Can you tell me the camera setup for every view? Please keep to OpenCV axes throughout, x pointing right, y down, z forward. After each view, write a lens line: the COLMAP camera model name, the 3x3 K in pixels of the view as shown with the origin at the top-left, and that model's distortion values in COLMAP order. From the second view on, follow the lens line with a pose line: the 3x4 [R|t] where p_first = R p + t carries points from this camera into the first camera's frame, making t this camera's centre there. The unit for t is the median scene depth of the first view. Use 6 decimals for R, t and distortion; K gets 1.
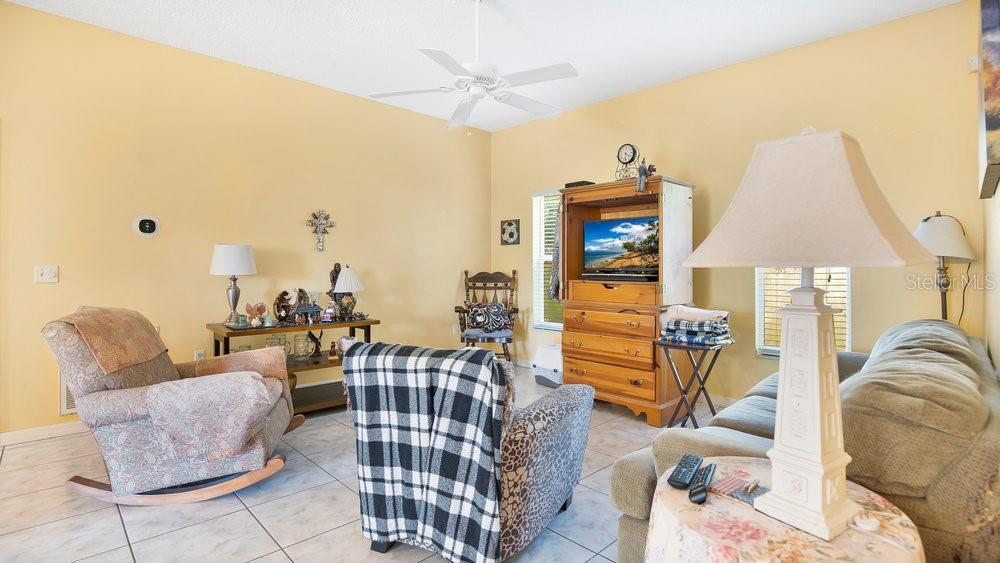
lens RADIAL K [[481.7, 0, 484.8], [0, 481.7, 260.3], [0, 0, 1]] dist [-0.025819, 0.001036]
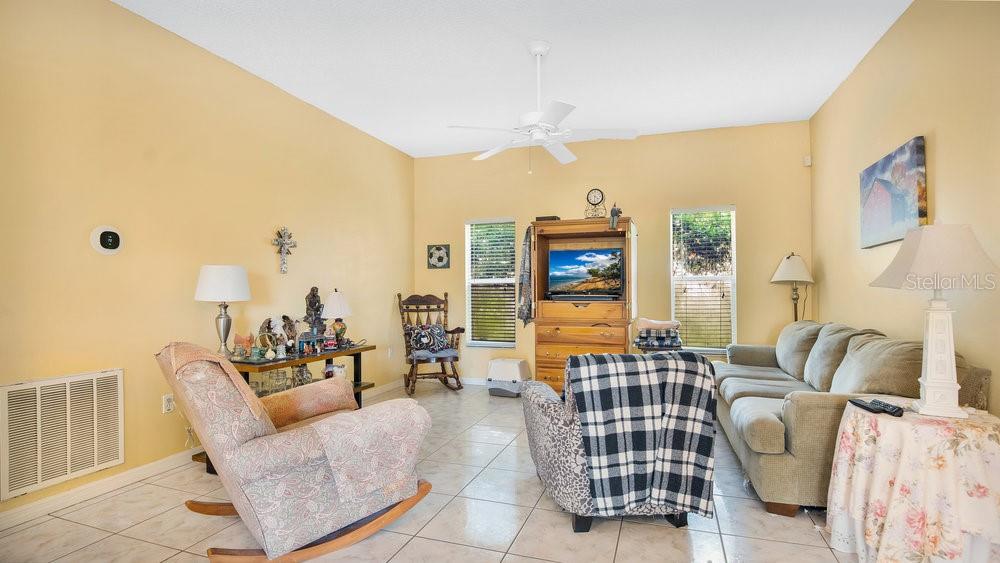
lens RADIAL K [[481.7, 0, 491.6], [0, 481.7, 285.8], [0, 0, 1]] dist [-0.025819, 0.001036]
pose [[0.888522, -0.003034, 0.458824, -0.491139], [-0.000101, 0.999977, 0.006810, -0.002766], [-0.458834, -0.006097, 0.888501, 0.028451]]
